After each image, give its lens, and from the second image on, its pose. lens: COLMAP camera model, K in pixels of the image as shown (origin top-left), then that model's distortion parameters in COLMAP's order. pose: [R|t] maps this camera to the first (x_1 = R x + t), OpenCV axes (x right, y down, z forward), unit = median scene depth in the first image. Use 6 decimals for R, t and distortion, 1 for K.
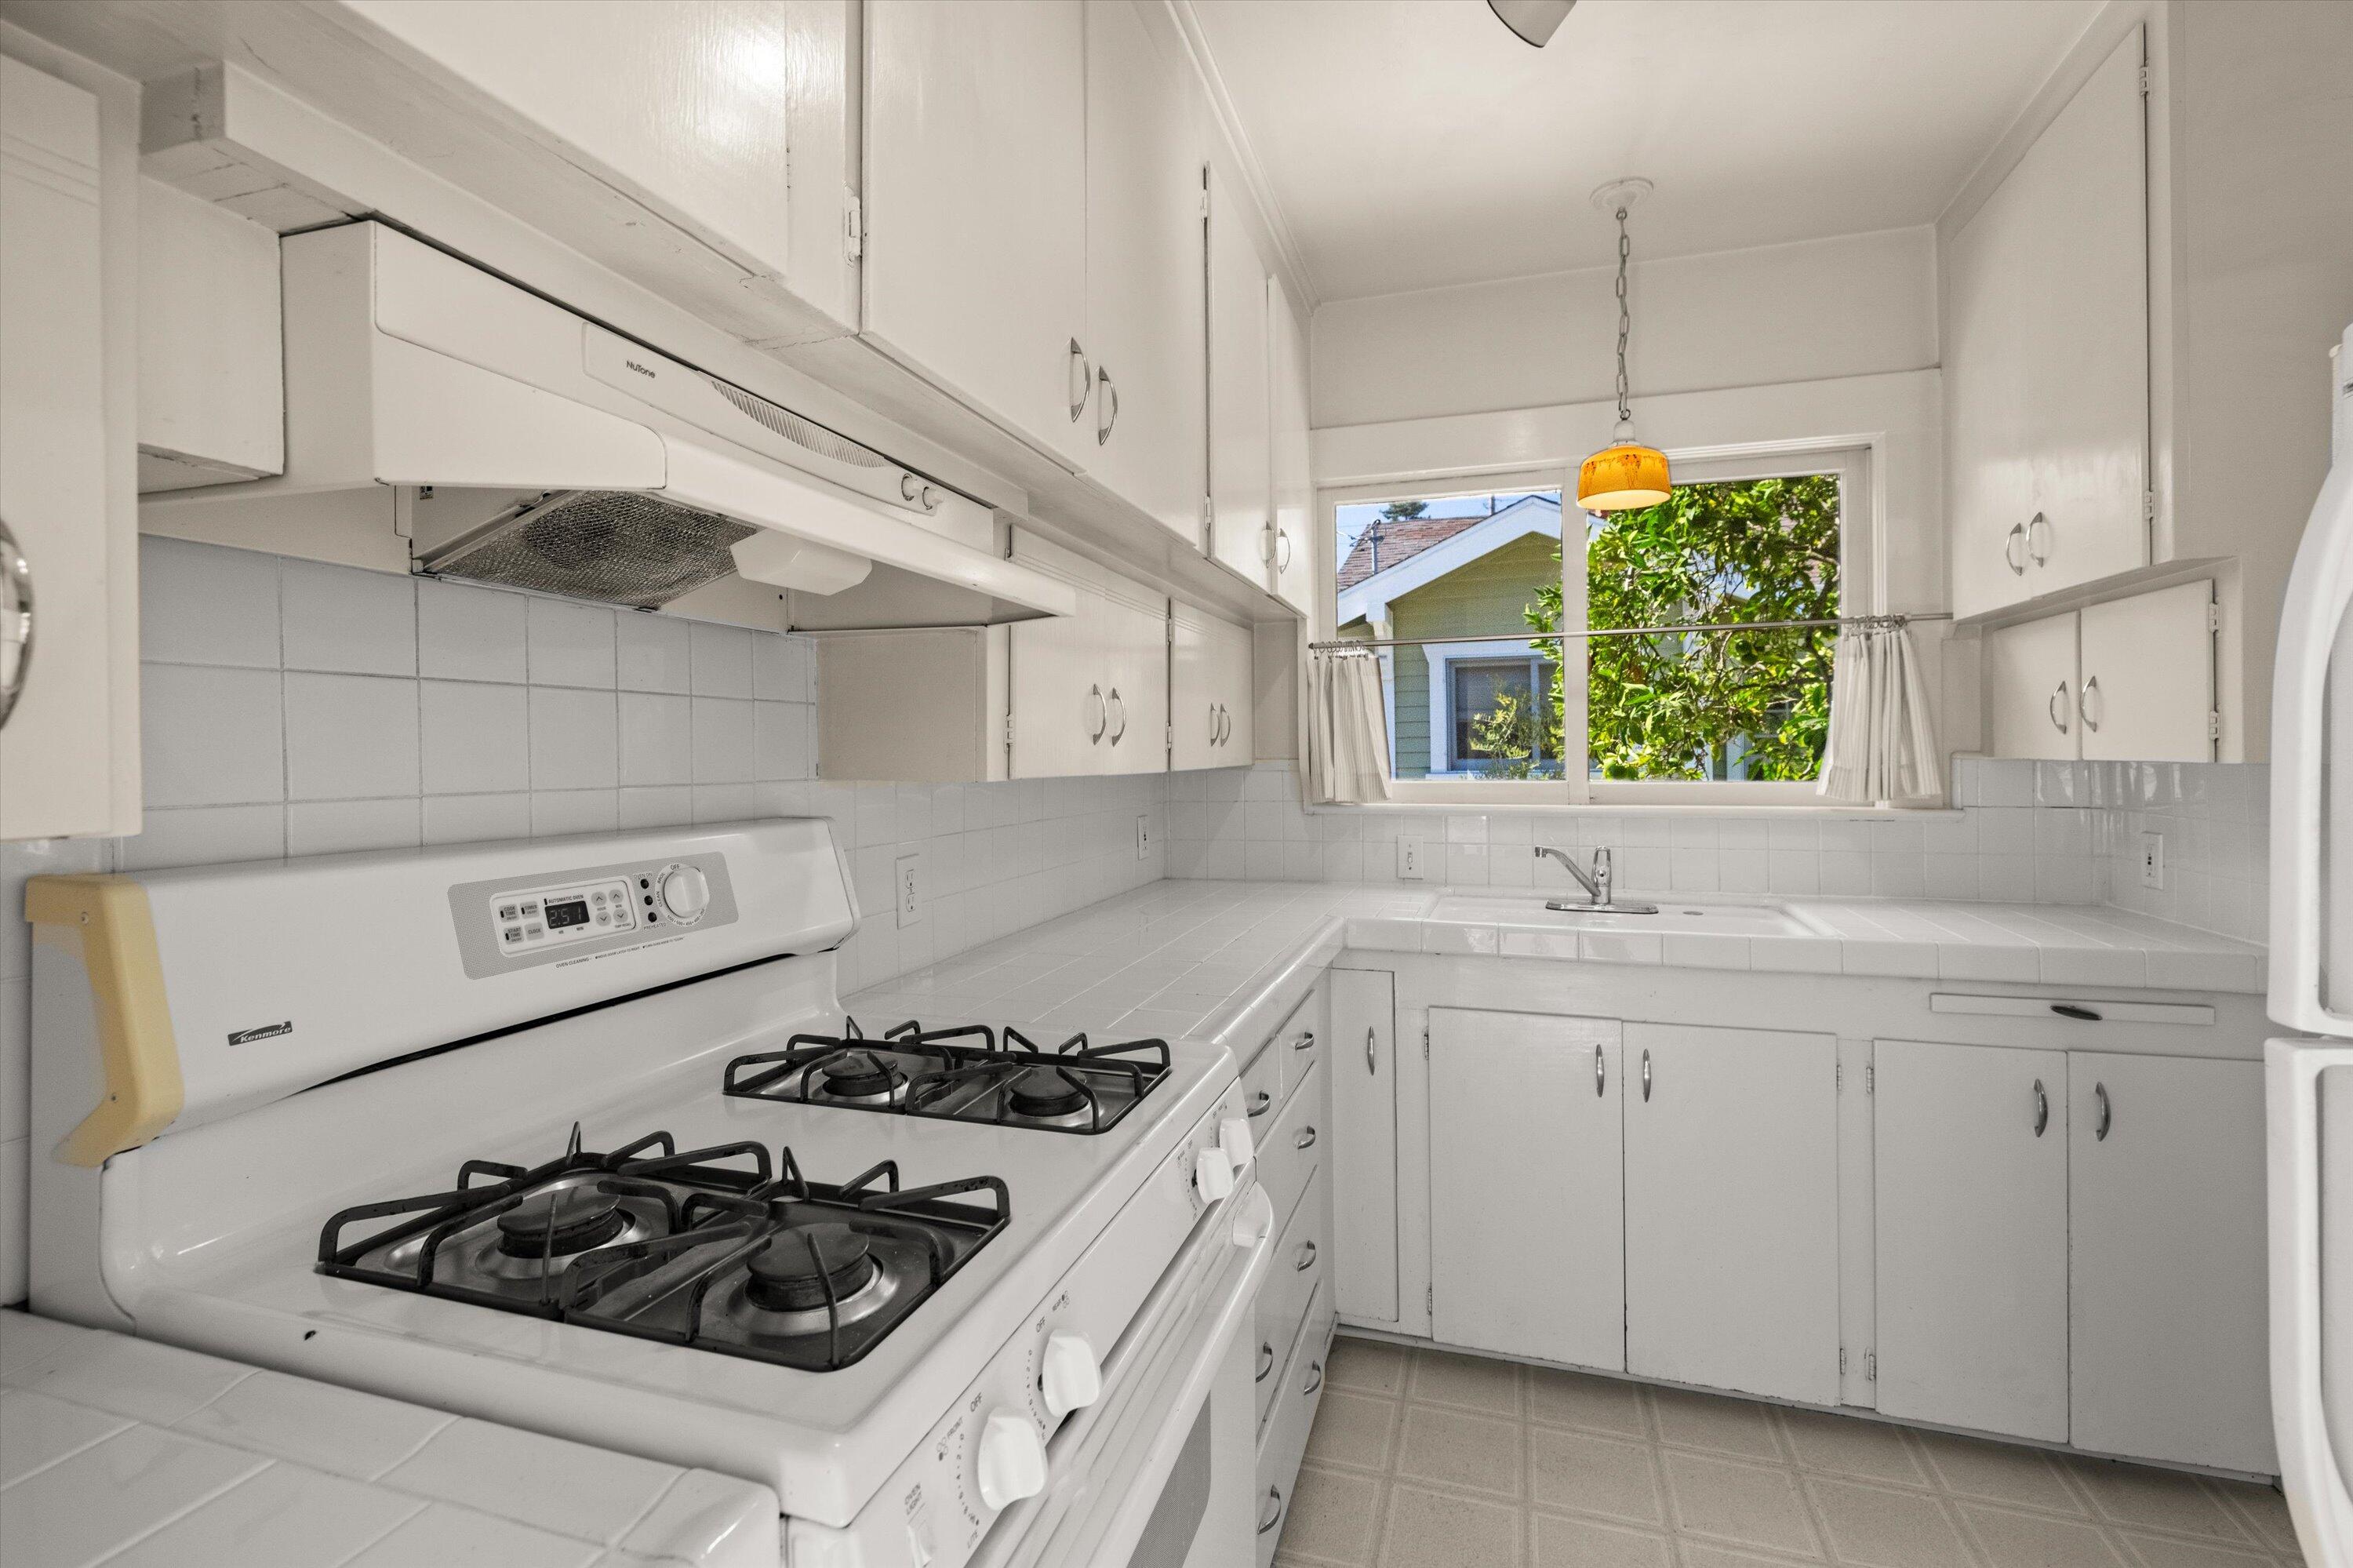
lens RADIAL K [[1040.2, 0, 1221.8], [0, 1040.2, 740.2], [0, 0, 1]] dist [0.001685, 0.000722]
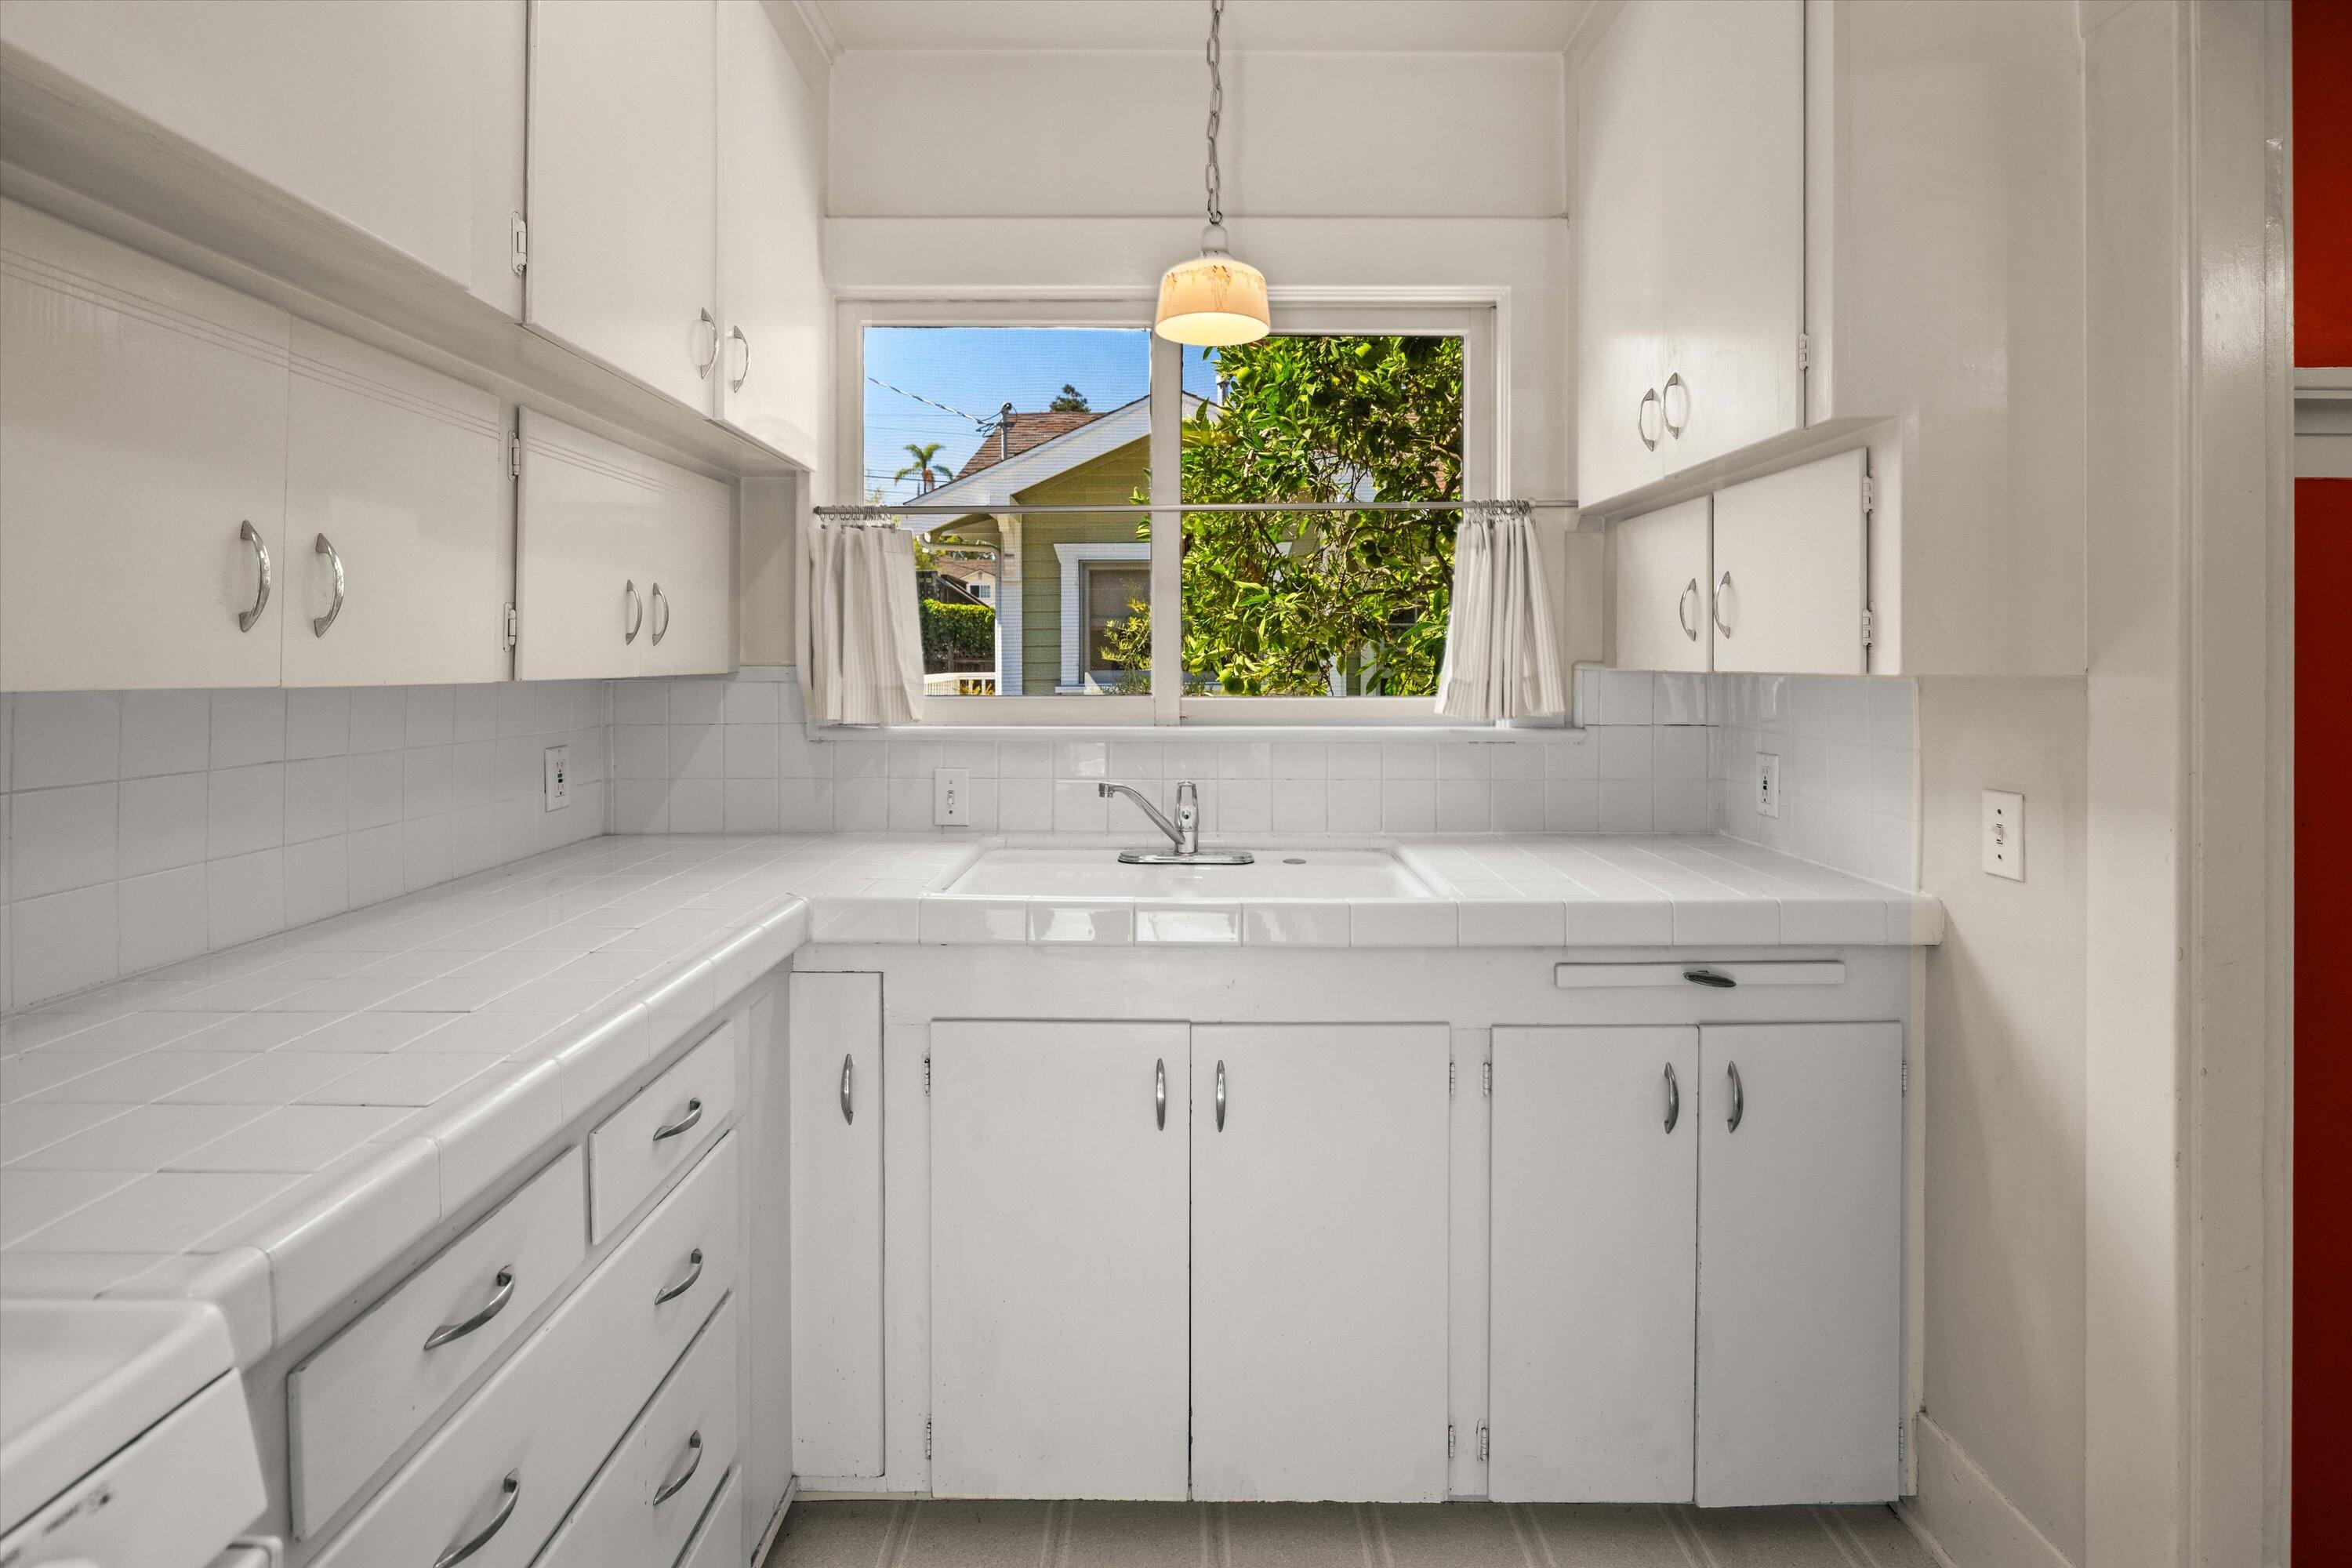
lens RADIAL K [[1079.4, 0, 1185.2], [0, 1079.4, 655.4], [0, 0, 1]] dist [-0.001540, -0.000157]
pose [[0.959905, 0.010362, 0.280134, 0.135196], [-0.011298, 0.999935, 0.001725, 0.007179], [-0.280098, -0.004821, 0.959959, 0.222453]]
